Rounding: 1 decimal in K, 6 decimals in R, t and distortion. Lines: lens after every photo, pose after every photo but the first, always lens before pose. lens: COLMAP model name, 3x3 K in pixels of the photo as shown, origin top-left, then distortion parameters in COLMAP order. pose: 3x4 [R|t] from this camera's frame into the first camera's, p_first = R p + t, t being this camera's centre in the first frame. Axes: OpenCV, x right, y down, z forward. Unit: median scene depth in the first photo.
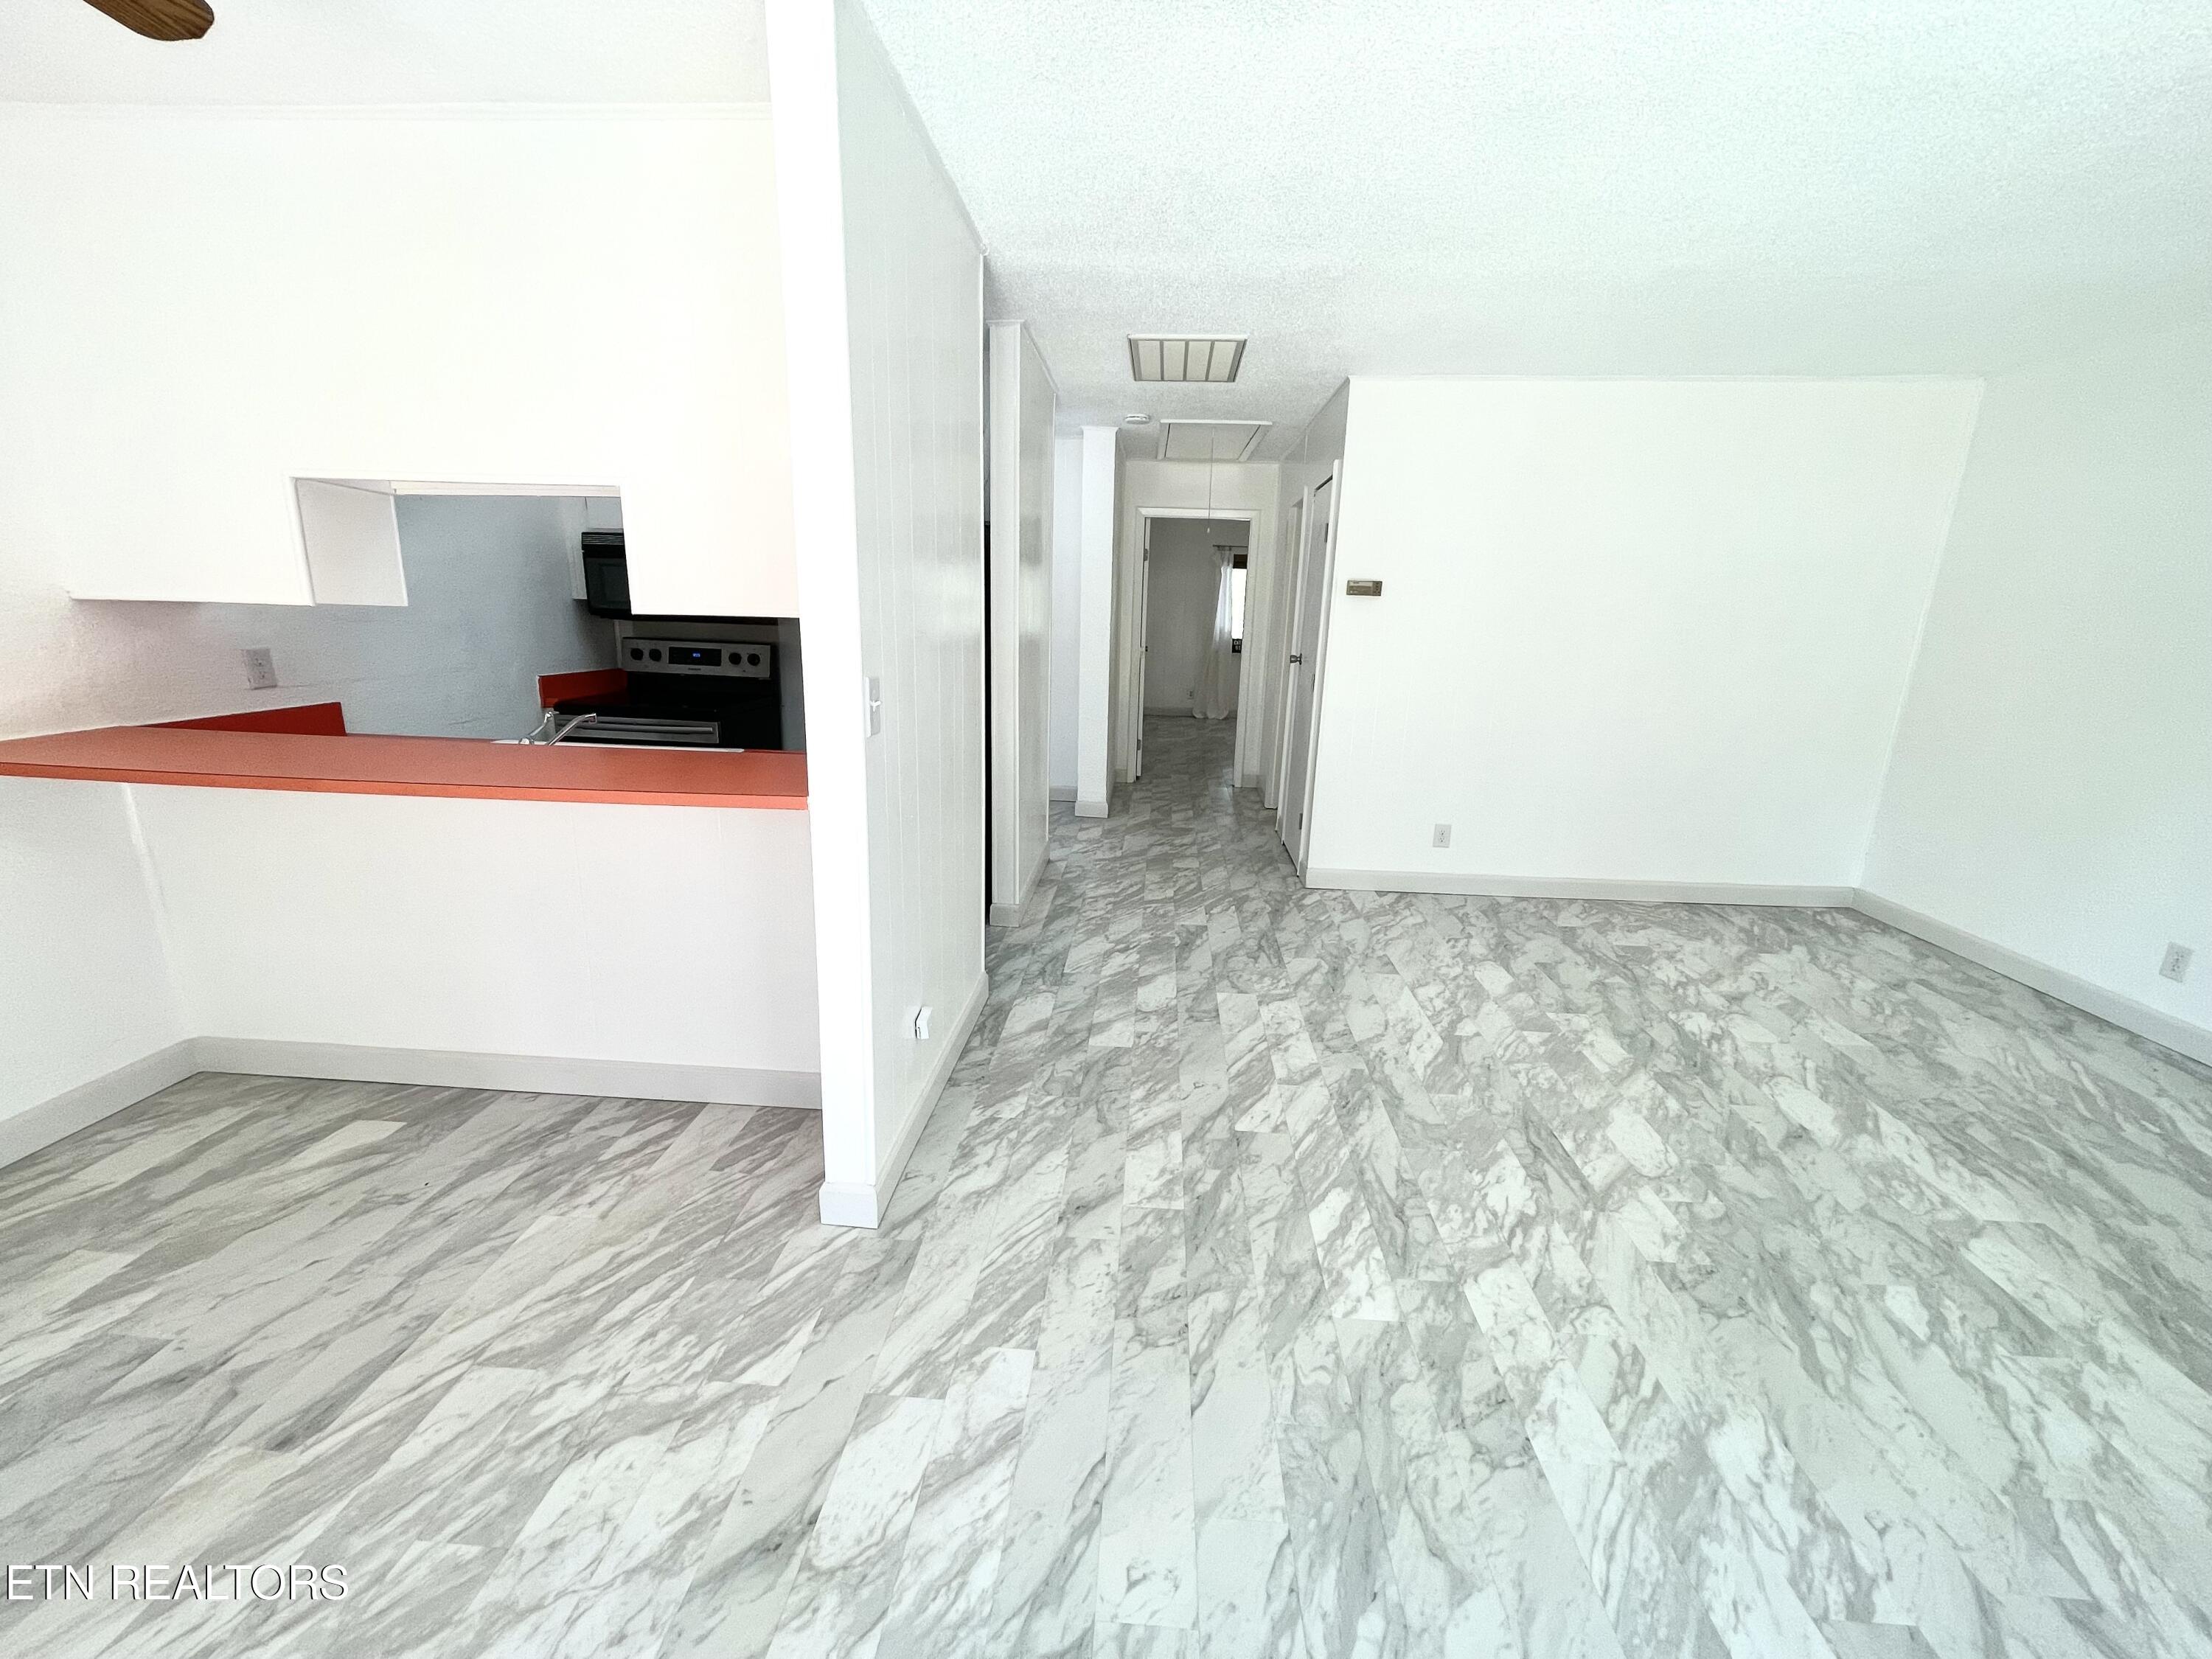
lens RADIAL K [[895.3, 0, 1099.3], [0, 895.3, 821.6], [0, 0, 1]] dist [0.001314, -0.000654]
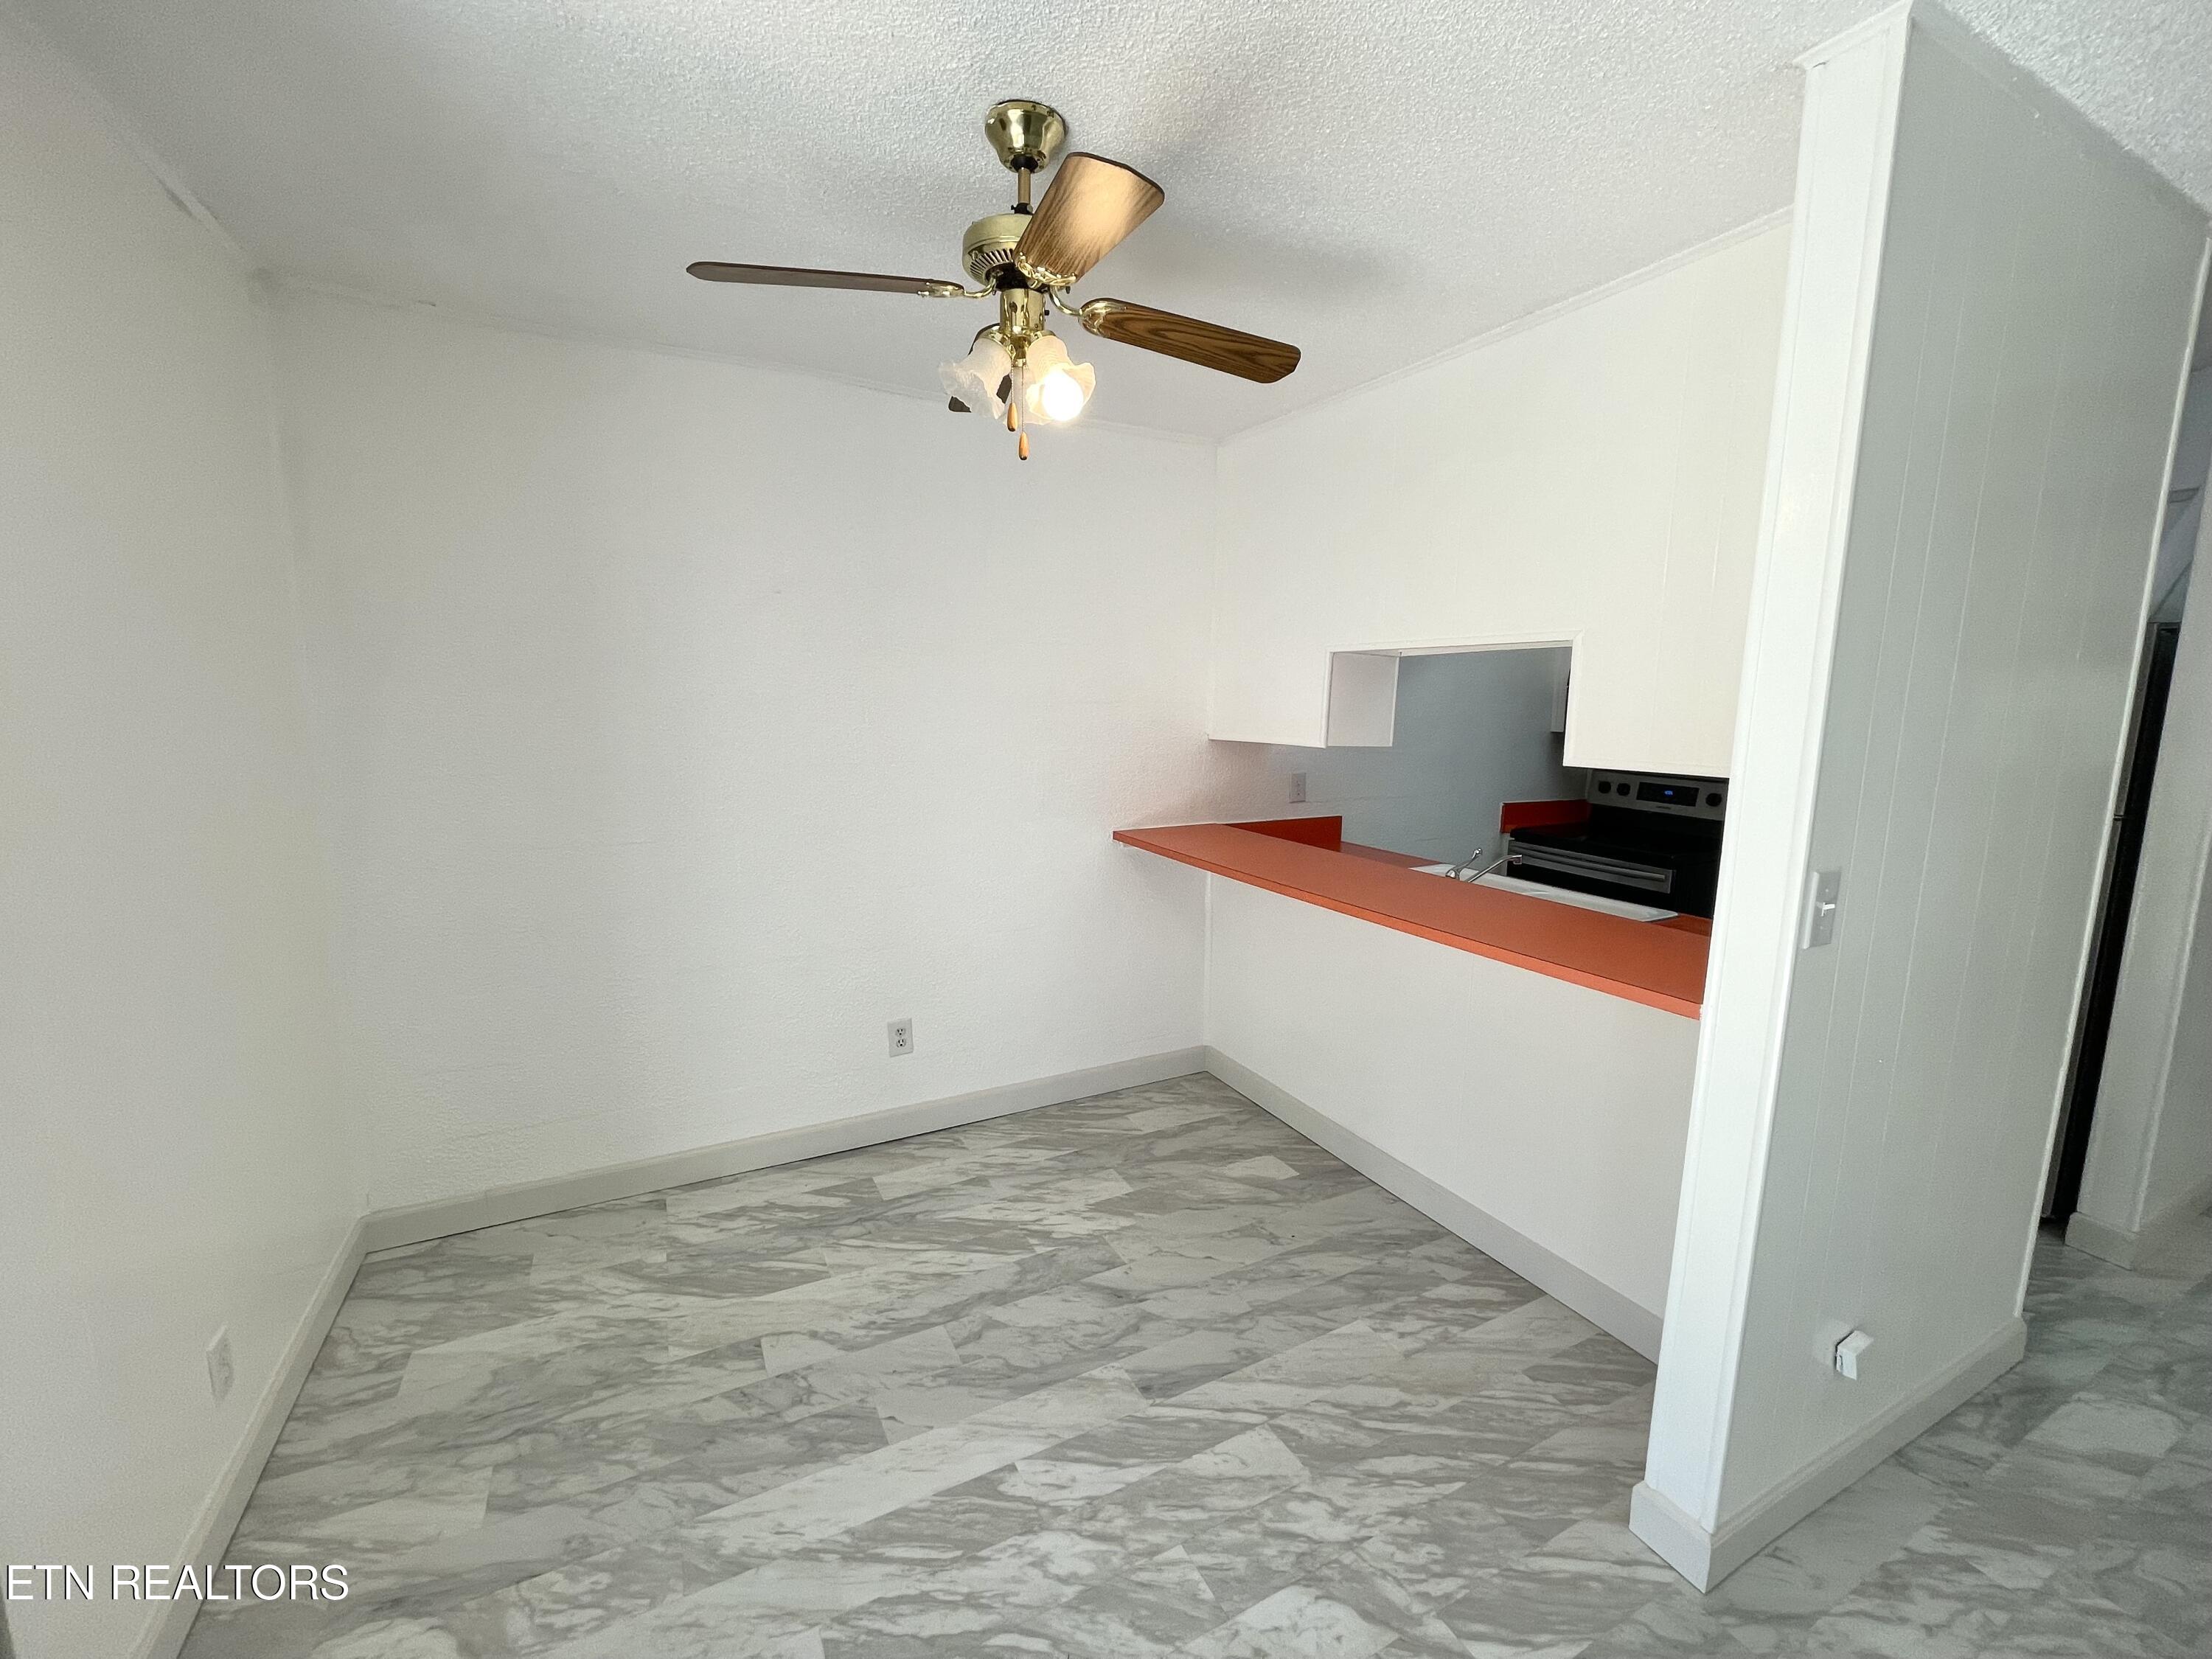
lens RADIAL K [[890.0, 0, 1099.0], [0, 890.0, 825.9], [0, 0, 1]] dist [-0.000313, -0.000399]
pose [[0.518175, 0.100856, -0.849307, 0.048312], [-0.199421, 0.979900, -0.005305, -0.058005], [0.831701, 0.172118, 0.527872, 0.070551]]
